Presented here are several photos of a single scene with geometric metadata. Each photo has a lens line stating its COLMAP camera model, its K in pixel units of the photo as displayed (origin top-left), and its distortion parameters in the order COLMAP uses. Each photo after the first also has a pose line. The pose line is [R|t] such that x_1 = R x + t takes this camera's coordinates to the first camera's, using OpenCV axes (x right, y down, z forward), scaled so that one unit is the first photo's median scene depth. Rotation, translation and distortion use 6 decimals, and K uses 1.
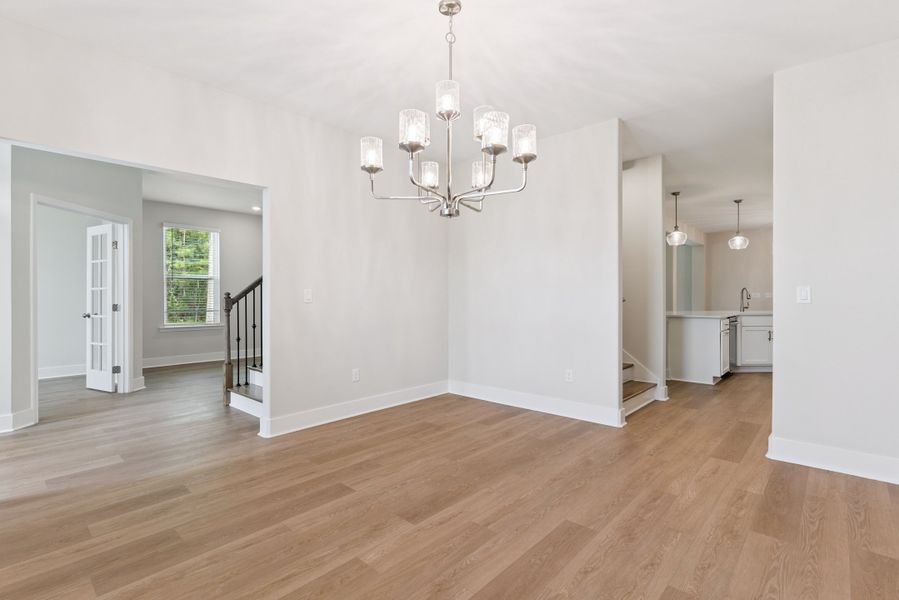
lens RADIAL K [[433.4, 0, 446.2], [0, 433.4, 295.8], [0, 0, 1]] dist [-0.004869, 0.000239]
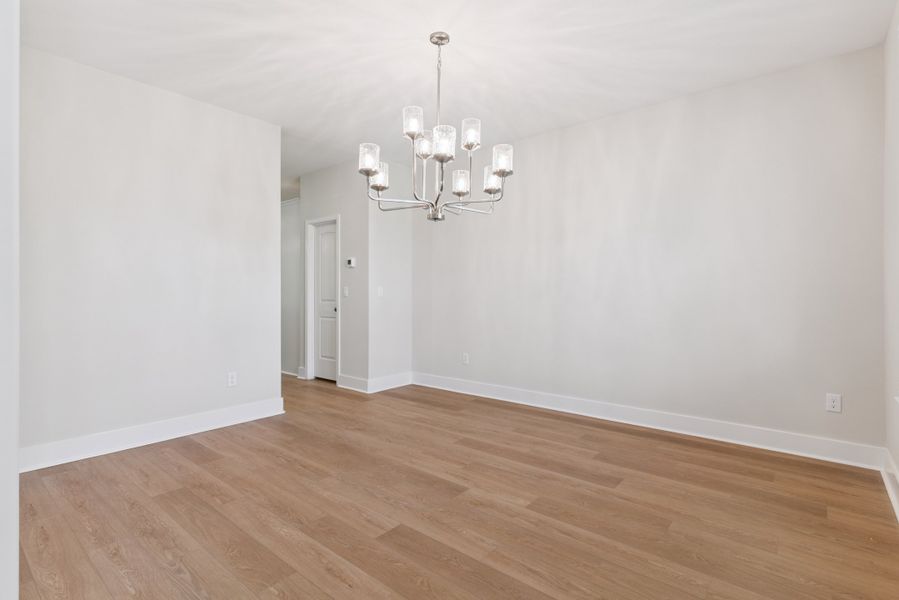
lens RADIAL K [[433.4, 0, 450.1], [0, 433.4, 293.8], [0, 0, 1]] dist [-0.004869, 0.000239]
pose [[-0.049834, -0.000775, 0.998757, -1.002270], [0.003008, 0.999995, 0.000926, 0.008398], [-0.998753, 0.003050, -0.049831, 0.911017]]
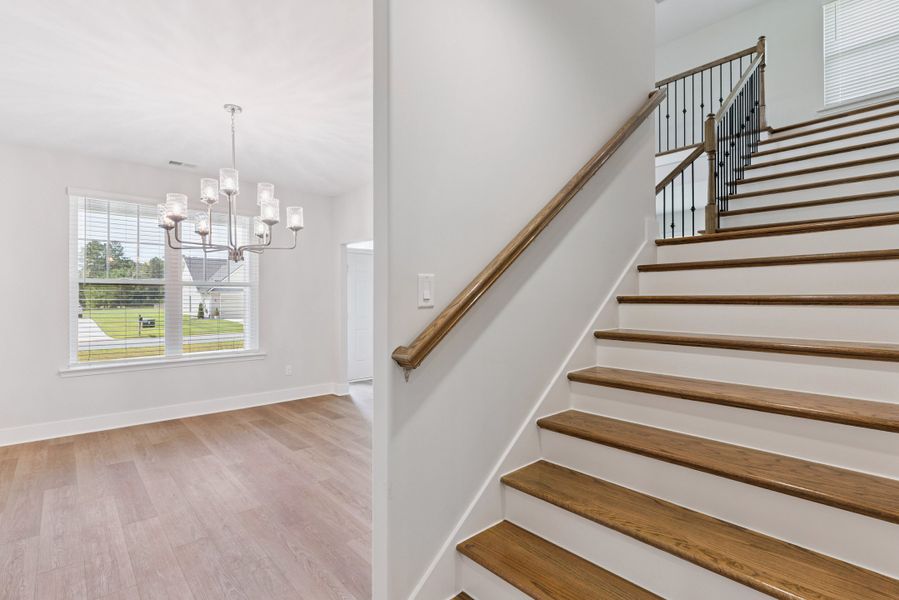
lens RADIAL K [[433.4, 0, 443.3], [0, 433.4, 298.6], [0, 0, 1]] dist [-0.004869, 0.000239]
pose [[-0.109600, -0.001349, -0.993975, 1.135535], [-0.002014, 0.999997, -0.001135, -0.057613], [0.993974, 0.001877, -0.109602, 1.594734]]
